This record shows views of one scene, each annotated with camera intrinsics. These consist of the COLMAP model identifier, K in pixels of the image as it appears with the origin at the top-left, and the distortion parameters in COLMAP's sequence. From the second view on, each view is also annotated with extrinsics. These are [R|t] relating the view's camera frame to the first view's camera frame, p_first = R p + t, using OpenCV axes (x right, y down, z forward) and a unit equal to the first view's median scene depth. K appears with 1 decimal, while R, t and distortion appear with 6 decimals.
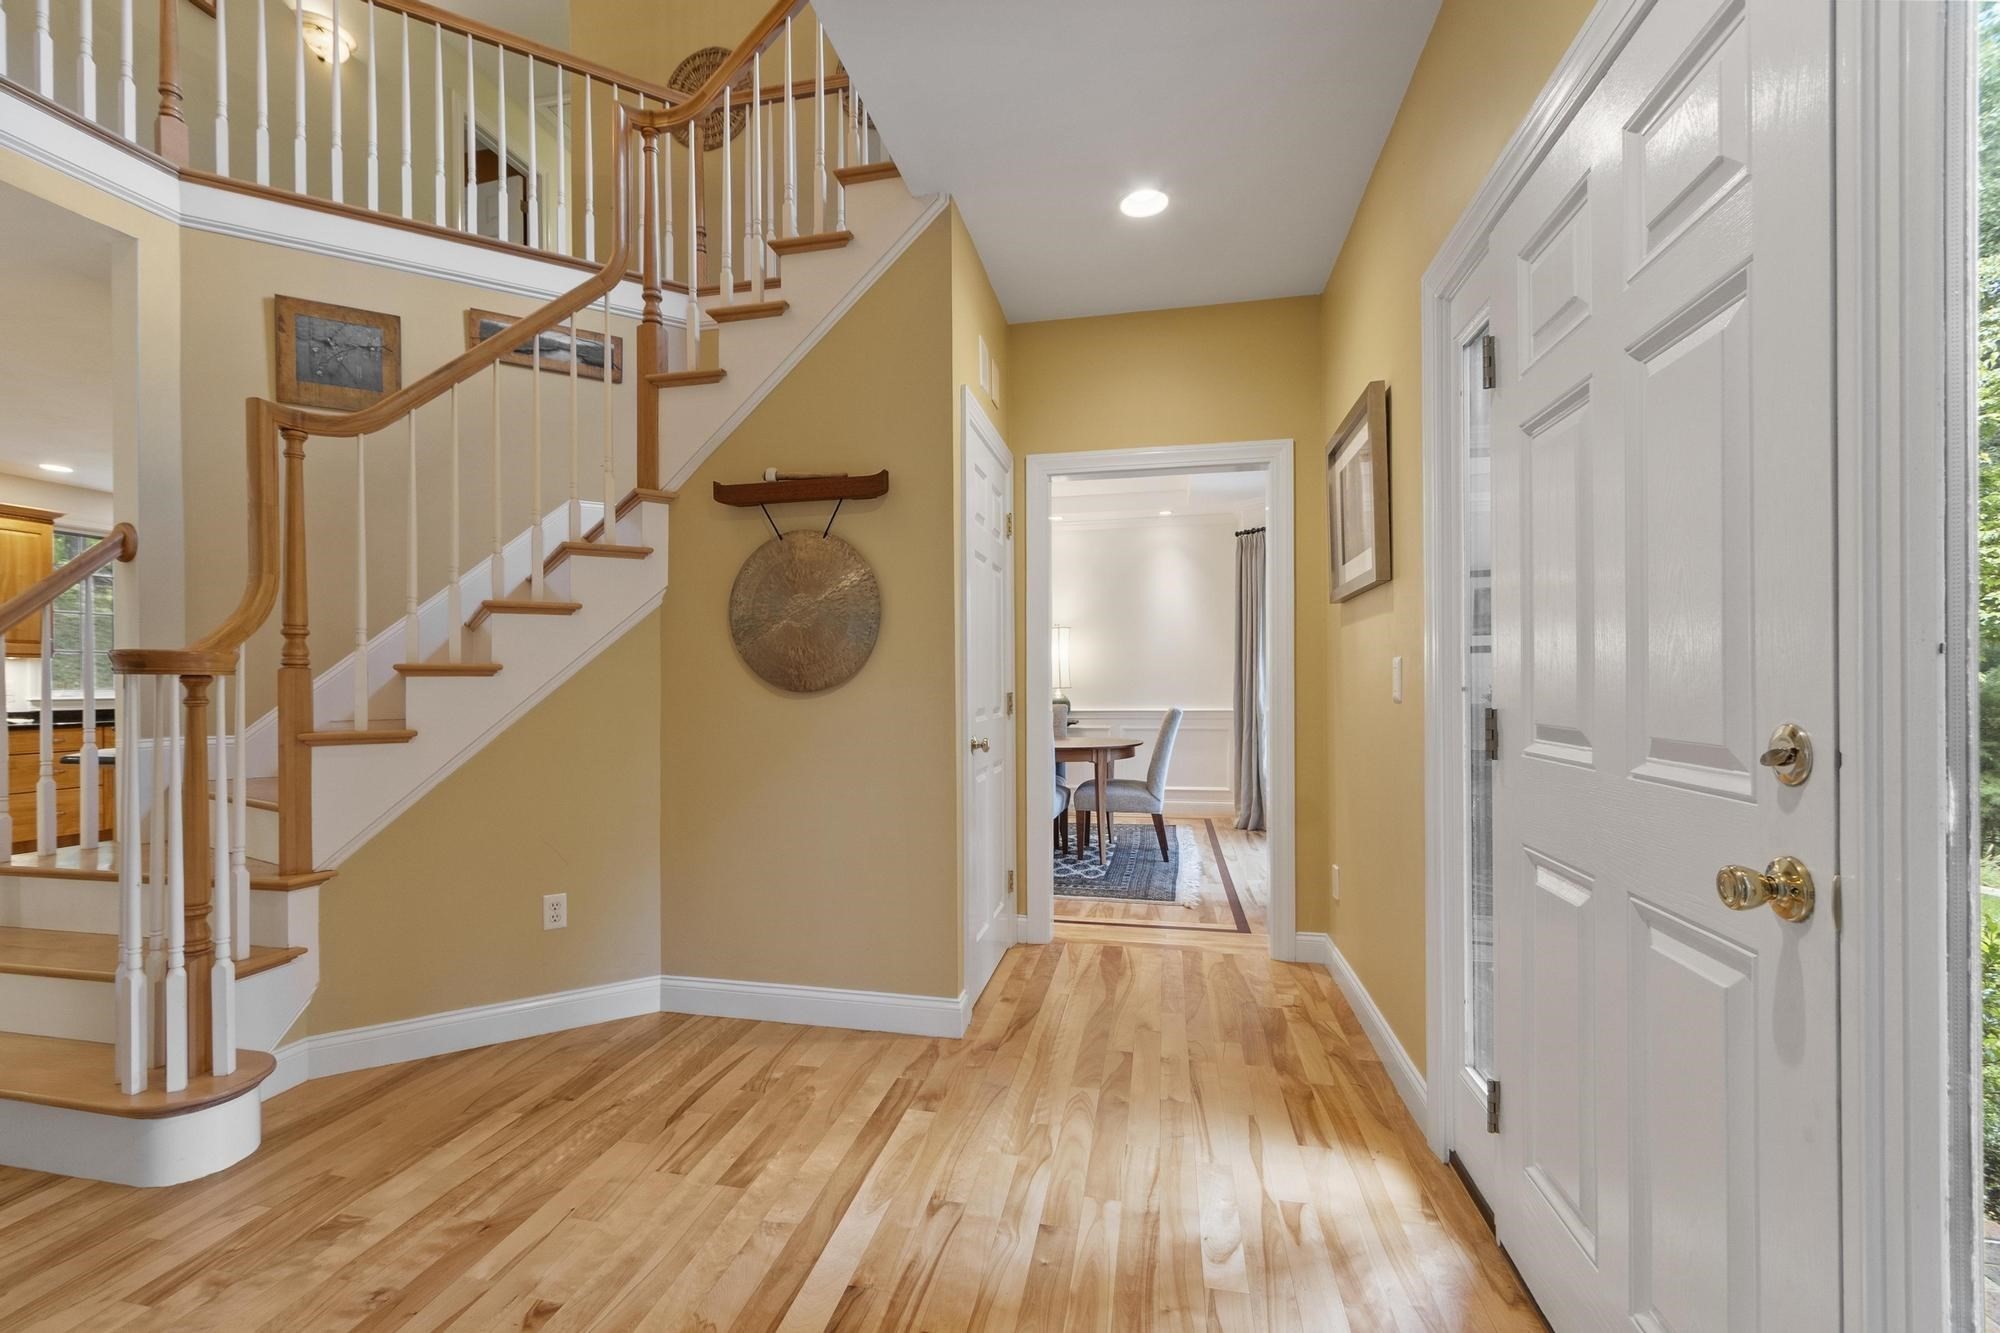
lens RADIAL K [[882.5, 0, 990.3], [0, 882.5, 671.9], [0, 0, 1]] dist [0.005808, -0.000569]
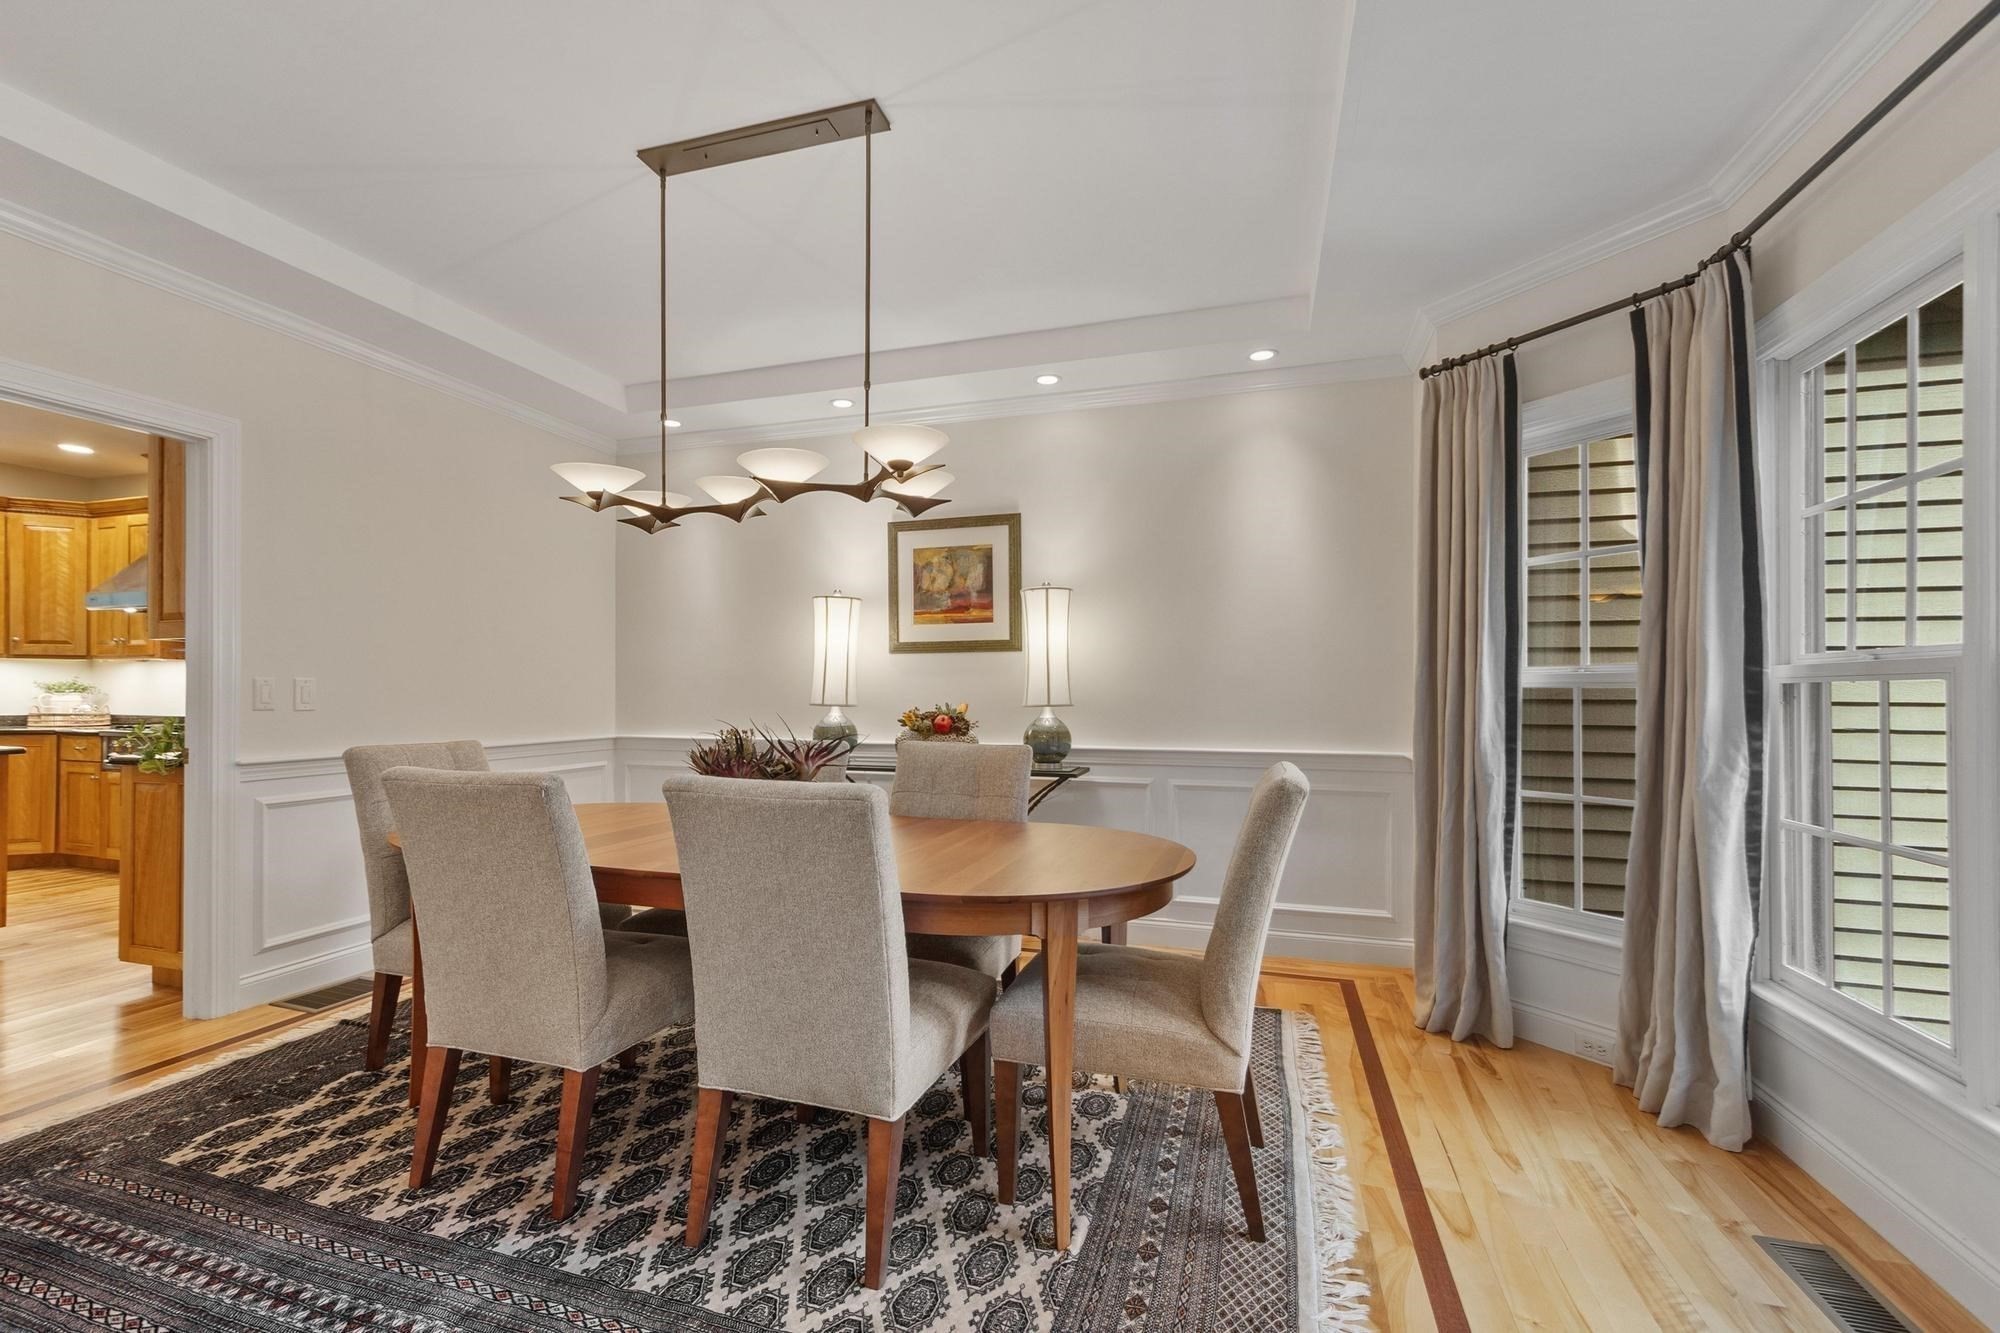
lens RADIAL K [[882.5, 0, 1001.3], [0, 882.5, 687.3], [0, 0, 1]] dist [0.005808, -0.000569]
pose [[0.995718, 0.008846, -0.092024, 0.107811], [-0.008421, 0.999952, 0.005013, 0.006559], [0.092064, -0.004217, 0.995744, 0.538647]]
